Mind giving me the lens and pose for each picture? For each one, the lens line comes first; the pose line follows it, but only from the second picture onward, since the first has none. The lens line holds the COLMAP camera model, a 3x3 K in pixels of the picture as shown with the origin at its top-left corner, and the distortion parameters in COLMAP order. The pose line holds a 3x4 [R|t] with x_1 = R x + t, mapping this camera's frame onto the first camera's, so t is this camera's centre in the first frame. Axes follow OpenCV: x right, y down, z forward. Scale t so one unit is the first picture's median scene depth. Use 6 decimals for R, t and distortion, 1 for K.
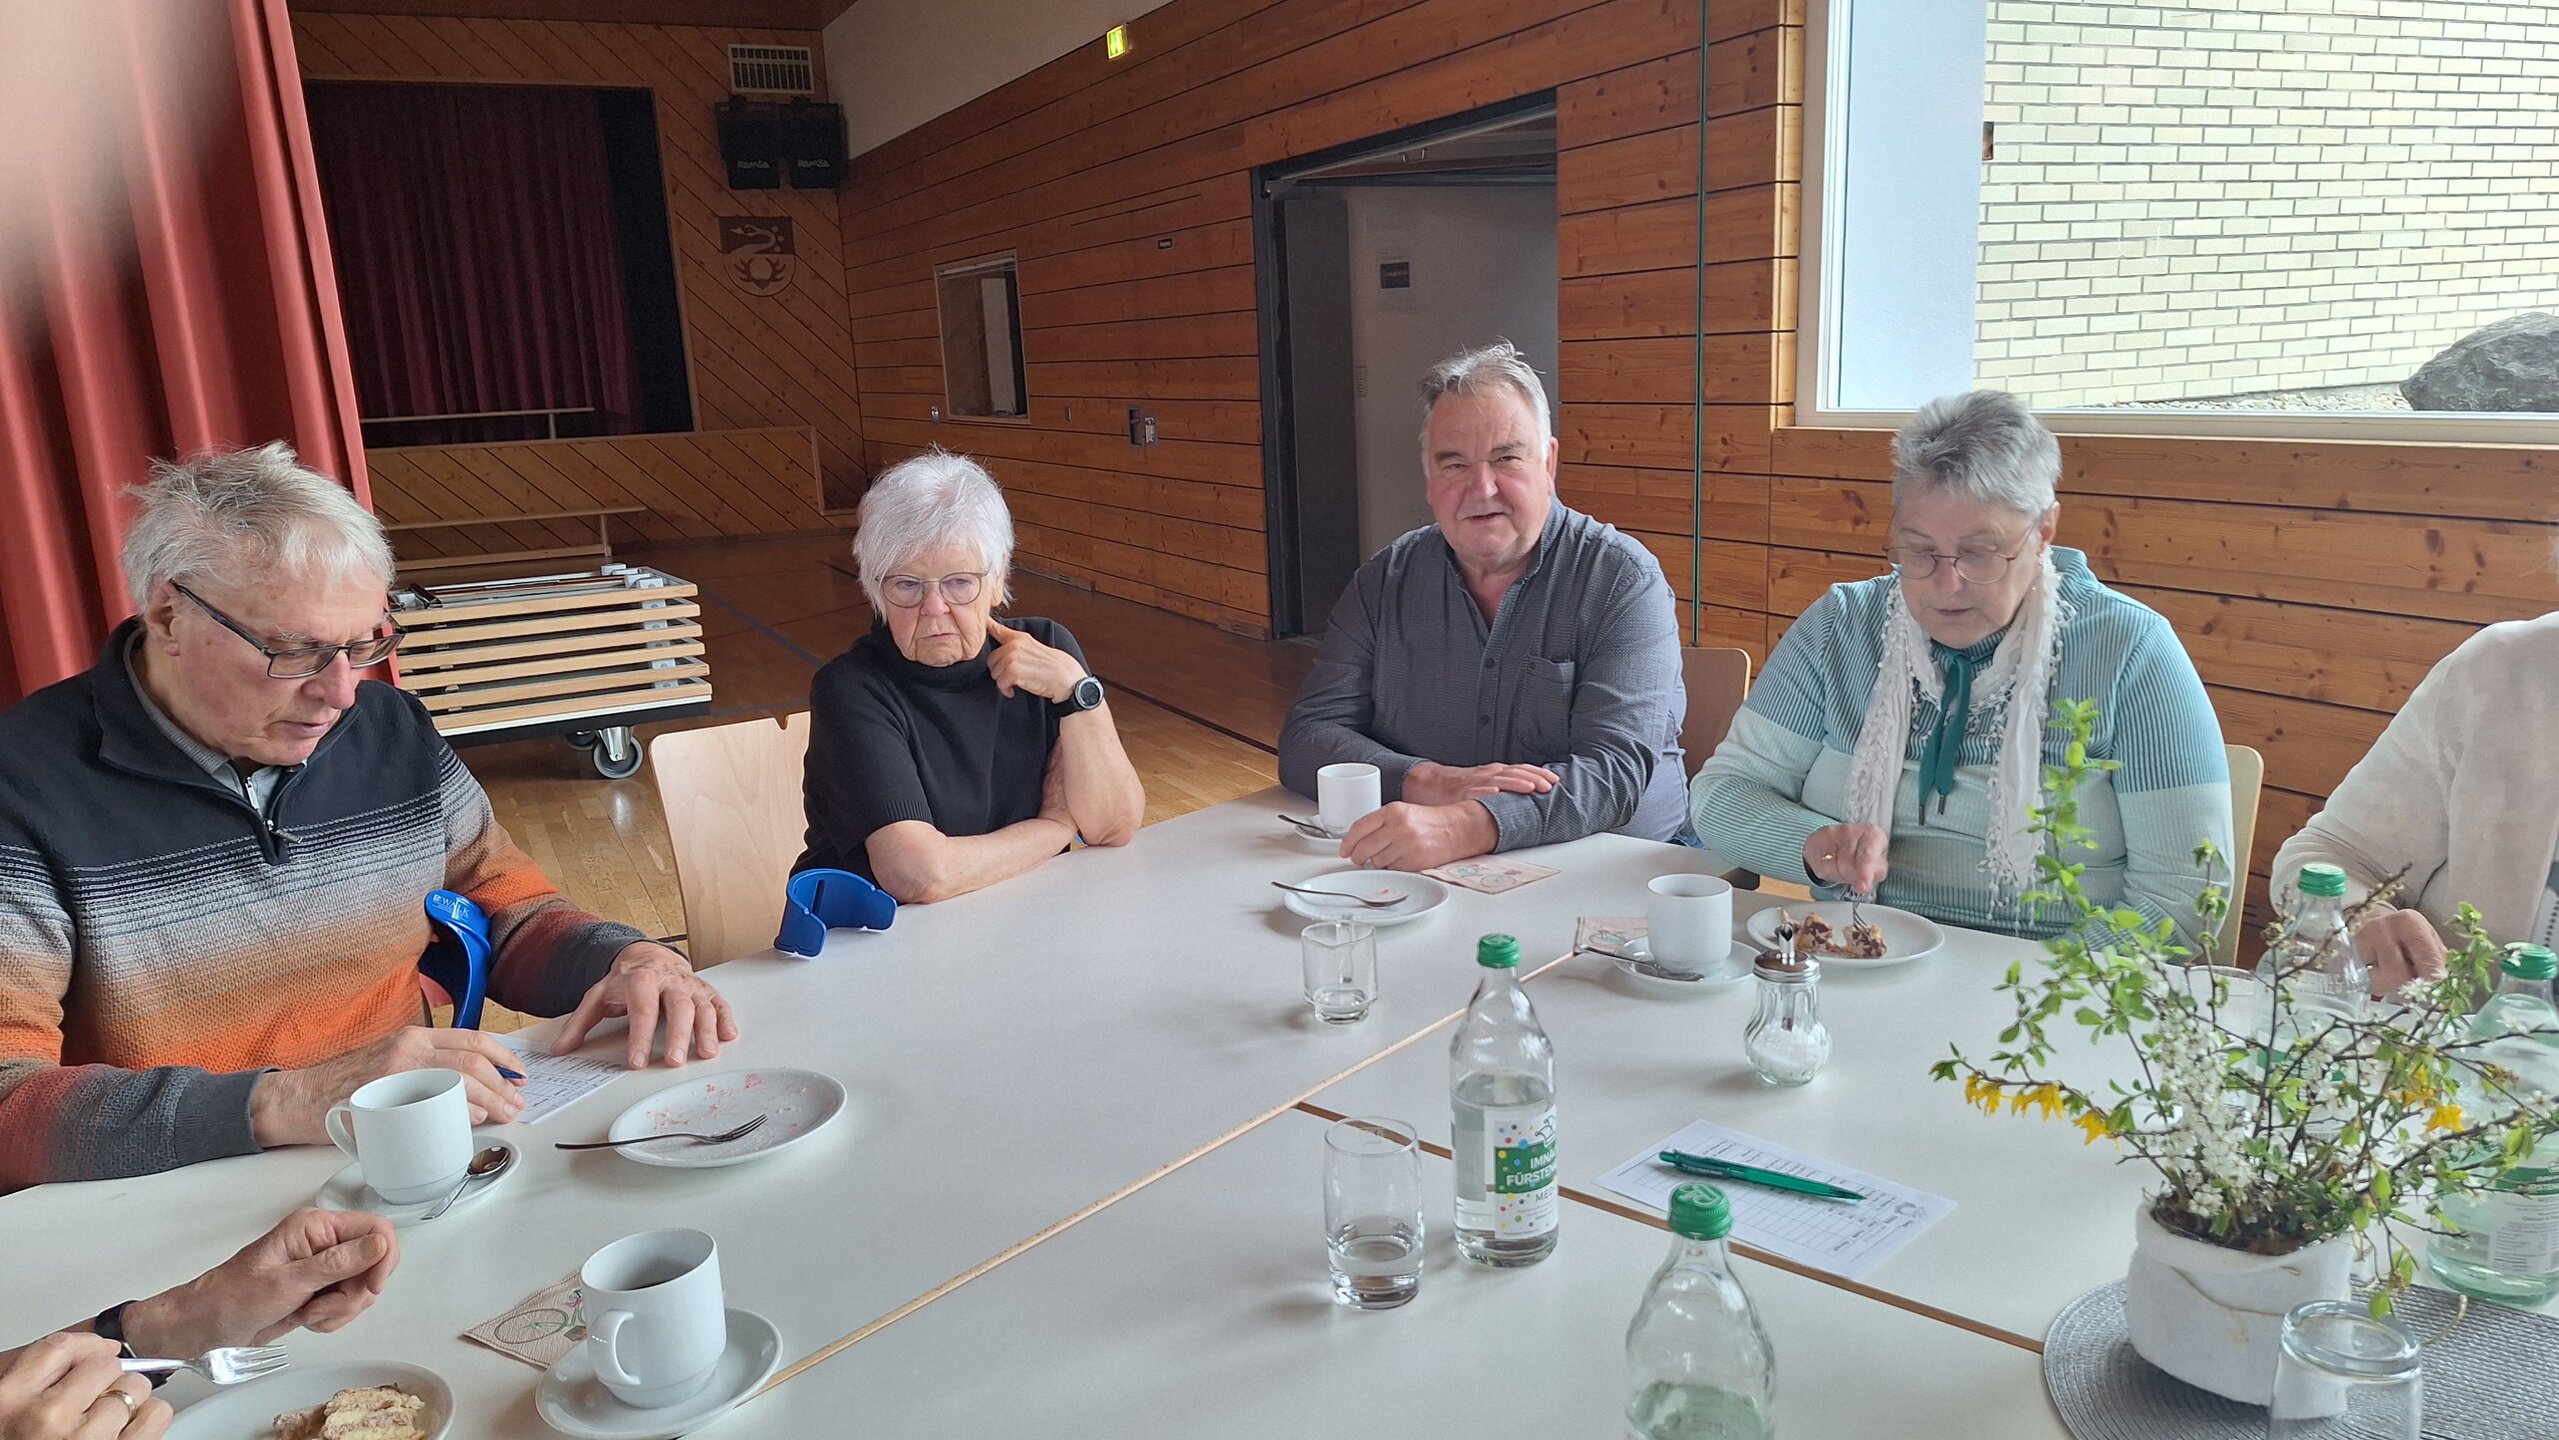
lens RADIAL K [[1752.3, 0, 1273.8], [0, 1752.3, 706.9], [0, 0, 1]] dist [0.059613, -0.061472]
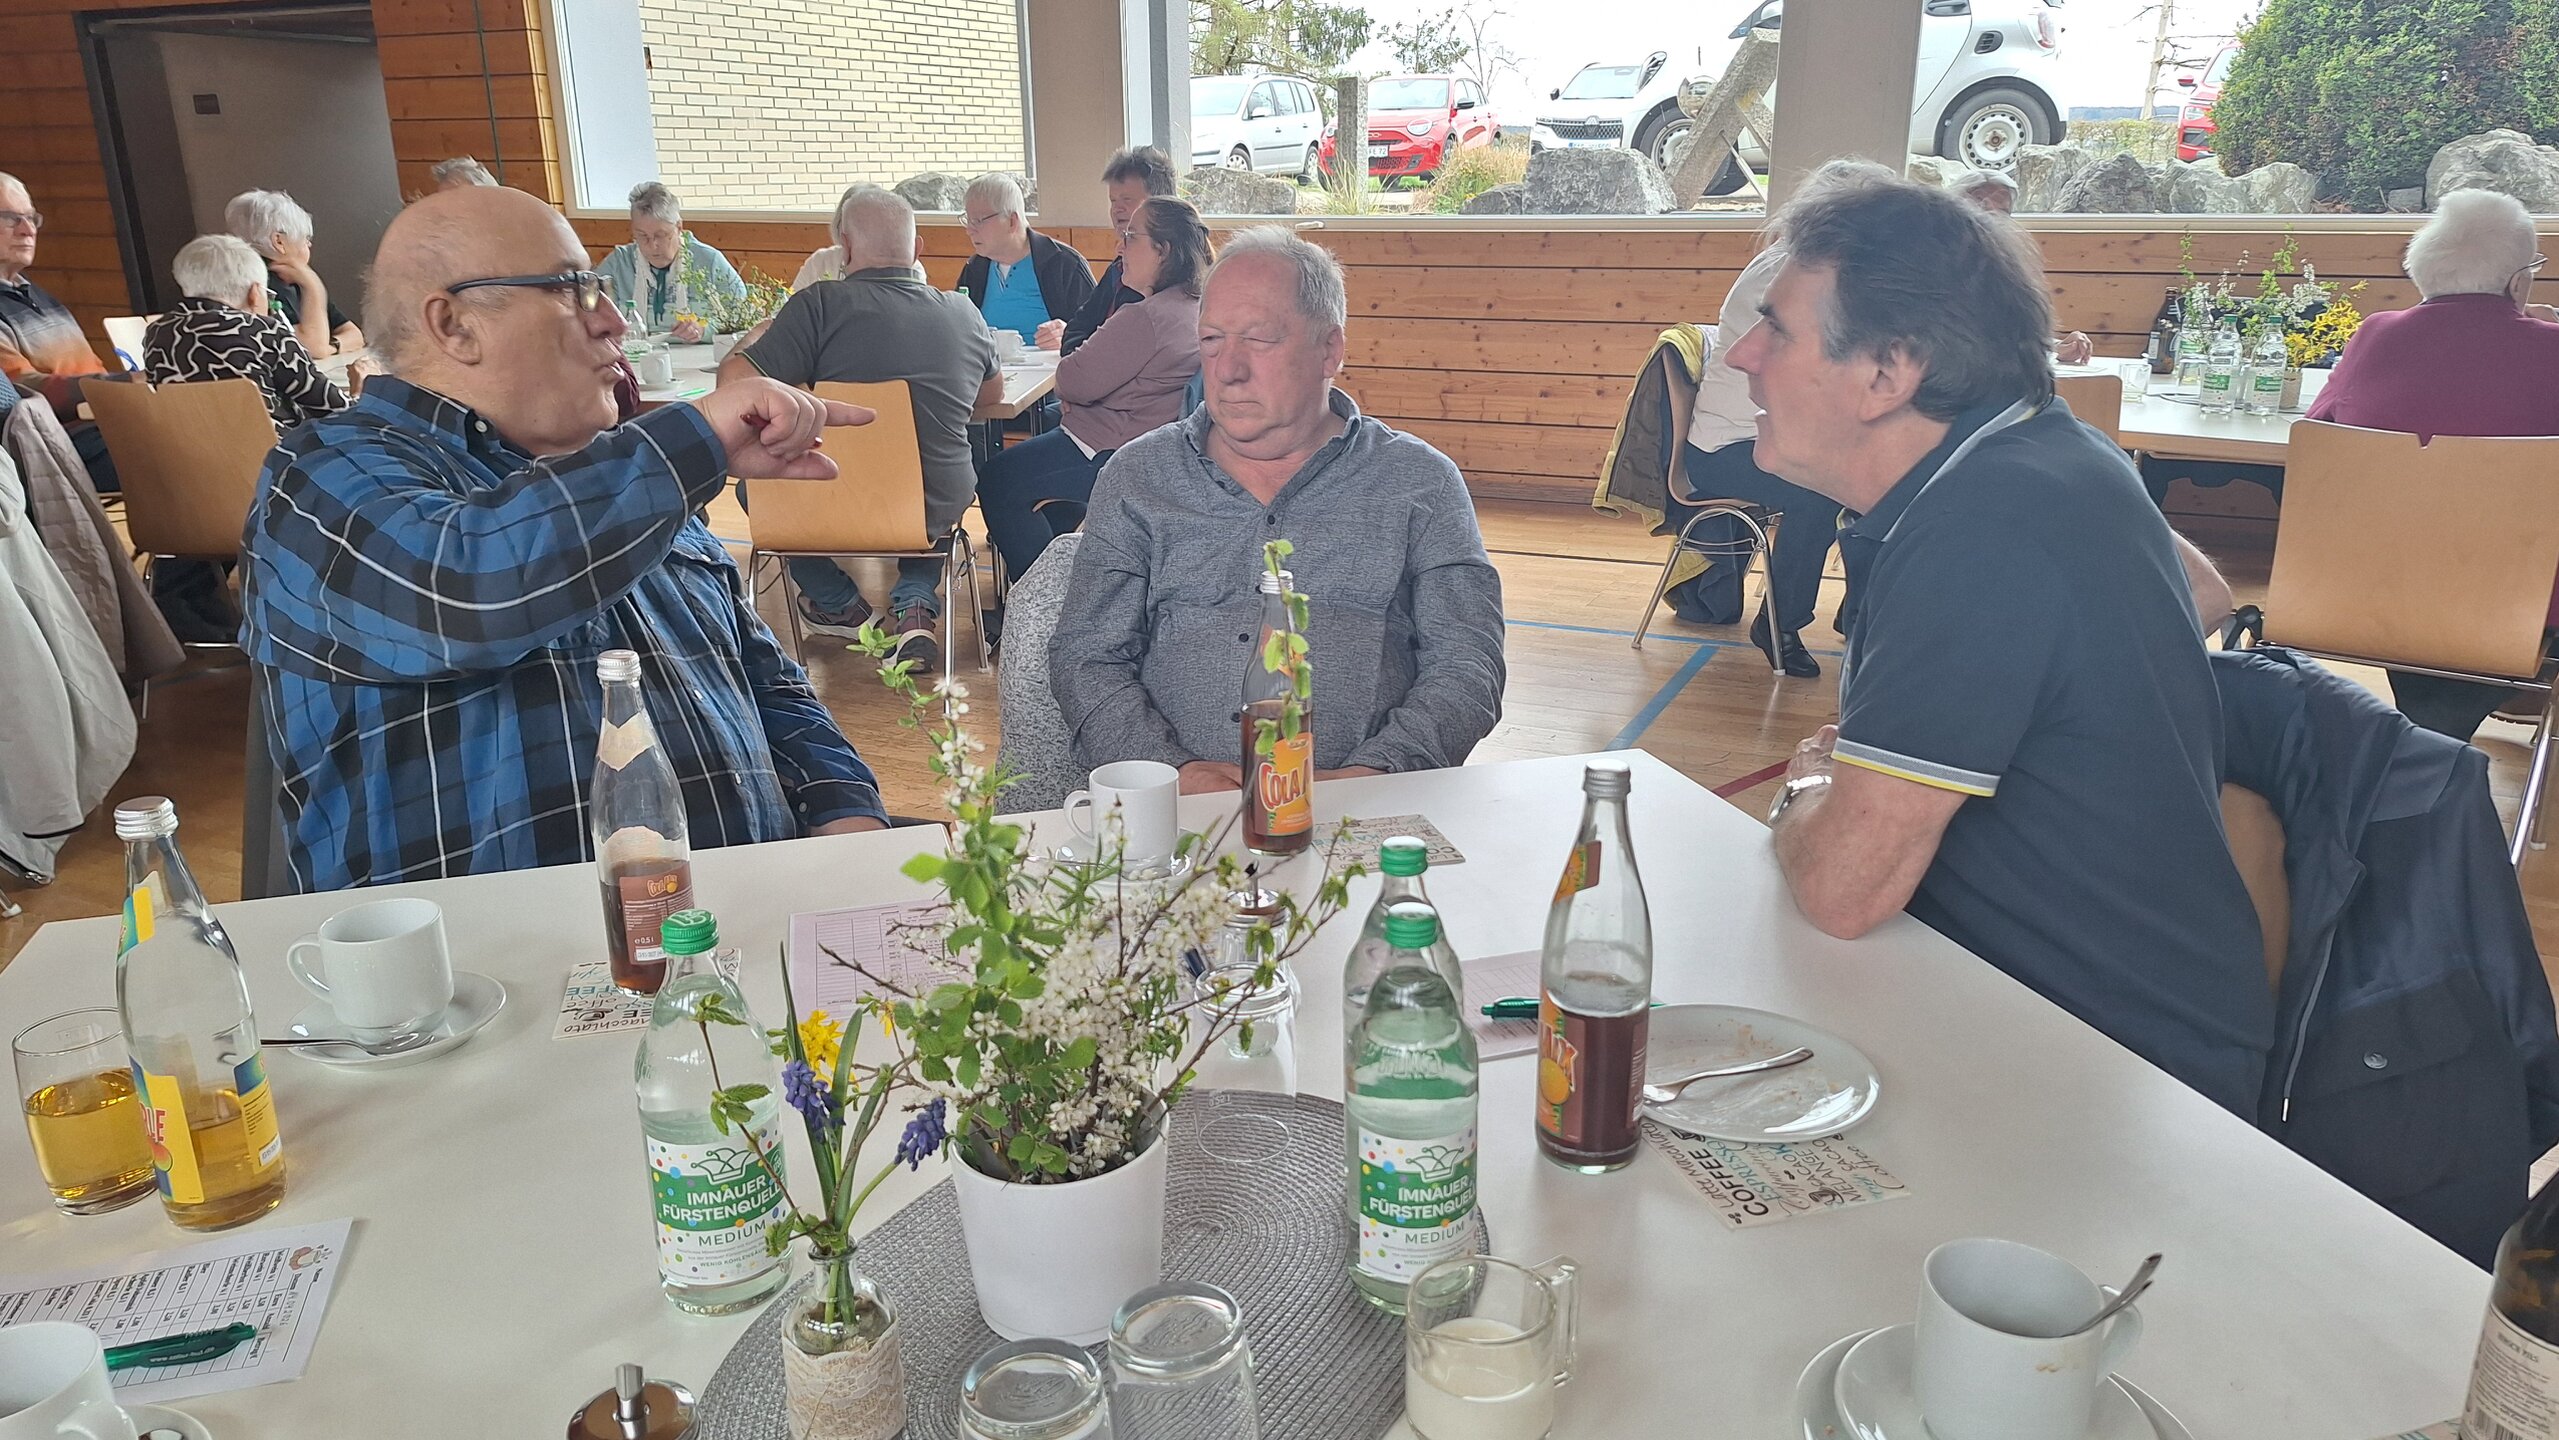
lens RADIAL K [[1752.3, 0, 1277.7], [0, 1752.3, 731.7], [0, 0, 1]] dist [0.059613, -0.061472]
pose [[0.772114, -0.156211, 0.615986, -0.263960], [0.097941, 0.986987, 0.127530, 0.156279], [-0.627892, -0.038138, 0.777366, -0.685023]]
